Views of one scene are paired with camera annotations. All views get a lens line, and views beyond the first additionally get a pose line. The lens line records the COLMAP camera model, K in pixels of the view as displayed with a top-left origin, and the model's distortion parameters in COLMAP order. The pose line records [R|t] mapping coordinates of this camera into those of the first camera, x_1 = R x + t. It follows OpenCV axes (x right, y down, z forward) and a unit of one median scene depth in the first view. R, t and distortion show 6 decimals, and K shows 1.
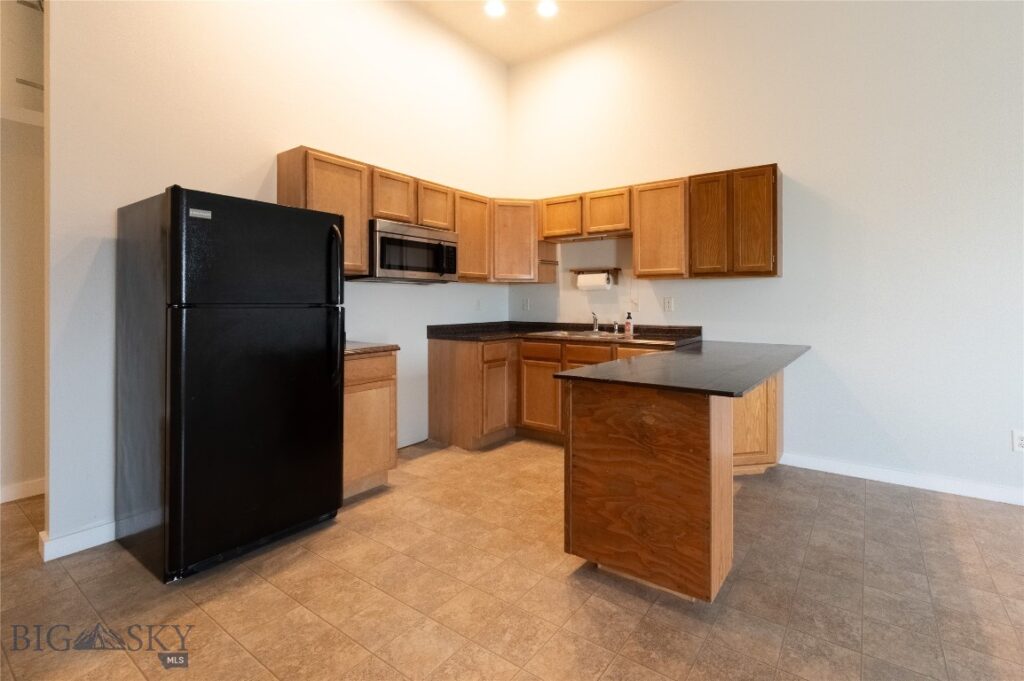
lens RADIAL K [[466.3, 0, 540.2], [0, 466.3, 299.6], [0, 0, 1]] dist [0.000420, 0.000041]
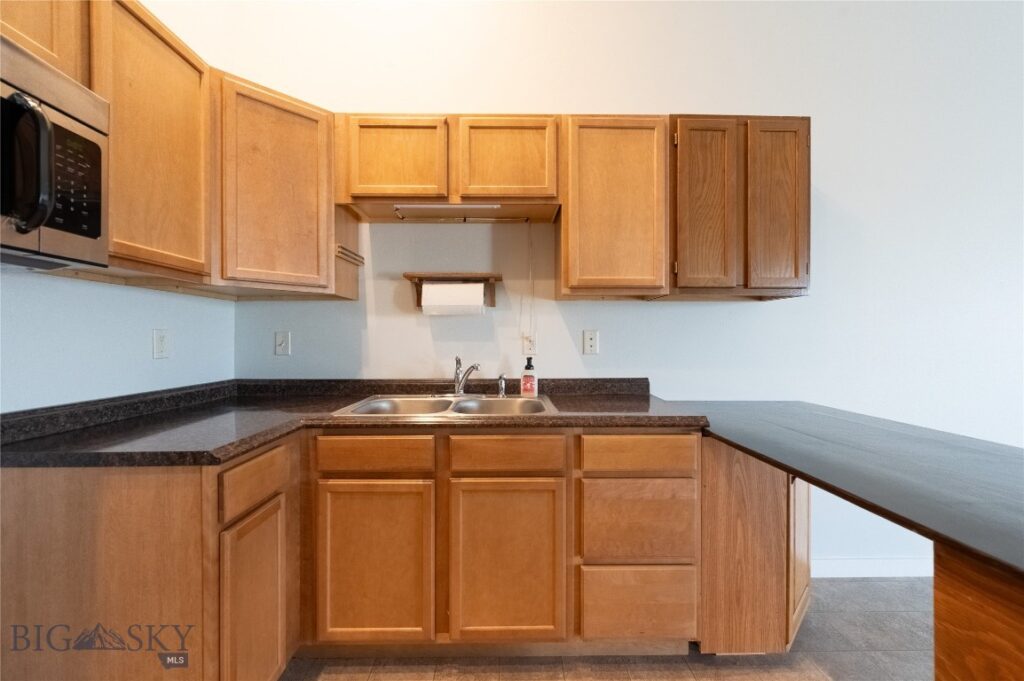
lens RADIAL K [[434.6, 0, 512.0], [0, 434.6, 340.5], [0, 0, 1]] dist [-0.001301, -0.000005]
pose [[0.799637, -0.002014, 0.600480, -0.130729], [-0.001541, 0.999984, 0.005406, 0.005184], [-0.600482, -0.005248, 0.799621, 0.600284]]
